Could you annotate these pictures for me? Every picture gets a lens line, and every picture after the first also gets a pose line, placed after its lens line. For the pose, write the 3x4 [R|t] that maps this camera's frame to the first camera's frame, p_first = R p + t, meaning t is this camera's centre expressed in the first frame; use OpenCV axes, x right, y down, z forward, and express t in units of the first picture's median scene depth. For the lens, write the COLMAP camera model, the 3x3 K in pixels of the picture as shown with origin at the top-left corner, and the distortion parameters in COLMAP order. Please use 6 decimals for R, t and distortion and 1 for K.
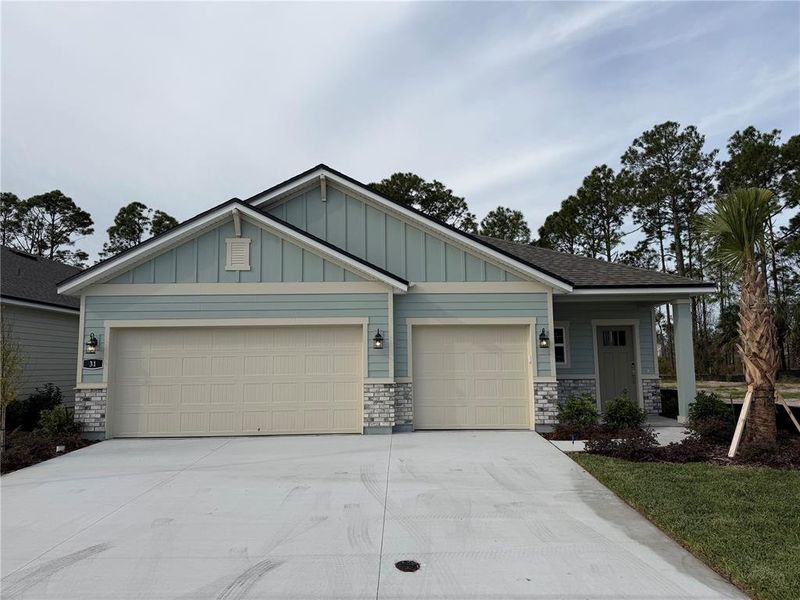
lens RADIAL K [[562.6, 0, 395.6], [0, 562.6, 324.2], [0, 0, 1]] dist [0.085716, -0.114644]
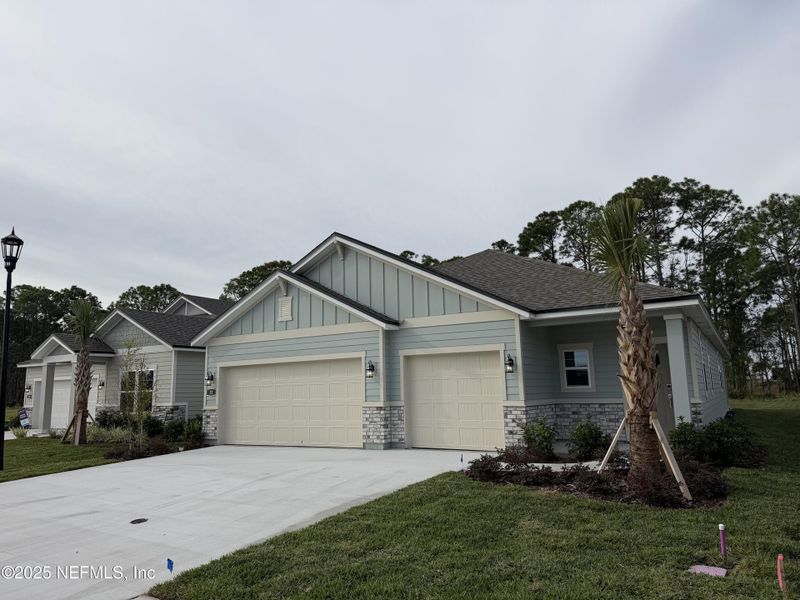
lens RADIAL K [[562.6, 0, 395.6], [0, 562.6, 324.2], [0, 0, 1]] dist [0.085716, -0.114644]
pose [[0.848469, -0.072516, -0.524254, 0.635899], [0.051966, 0.997197, -0.053830, -0.002258], [0.526688, 0.018430, 0.849859, 0.005443]]
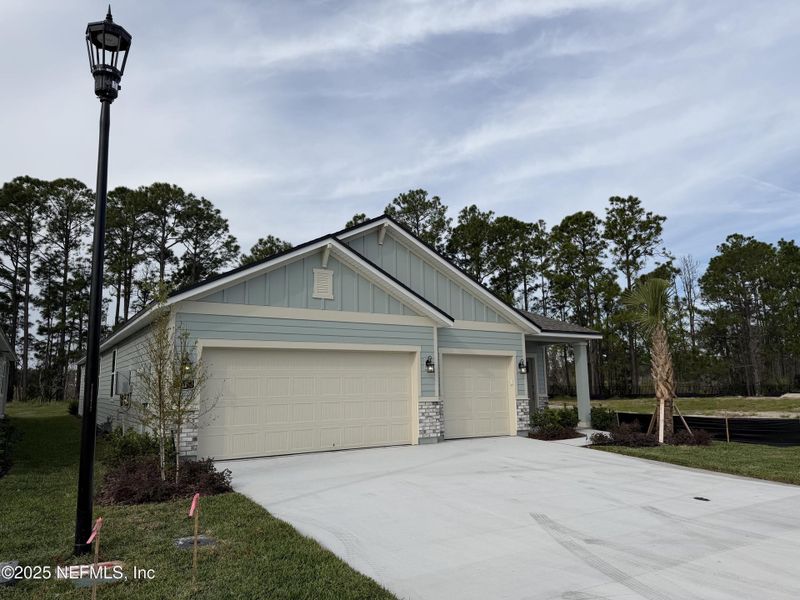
lens RADIAL K [[562.6, 0, 395.6], [0, 562.6, 324.2], [0, 0, 1]] dist [0.085716, -0.114644]
pose [[0.846712, 0.059624, 0.528700, -0.722164], [-0.037464, 0.997916, -0.052543, 0.005963], [-0.530731, 0.024681, 0.847181, 0.009375]]
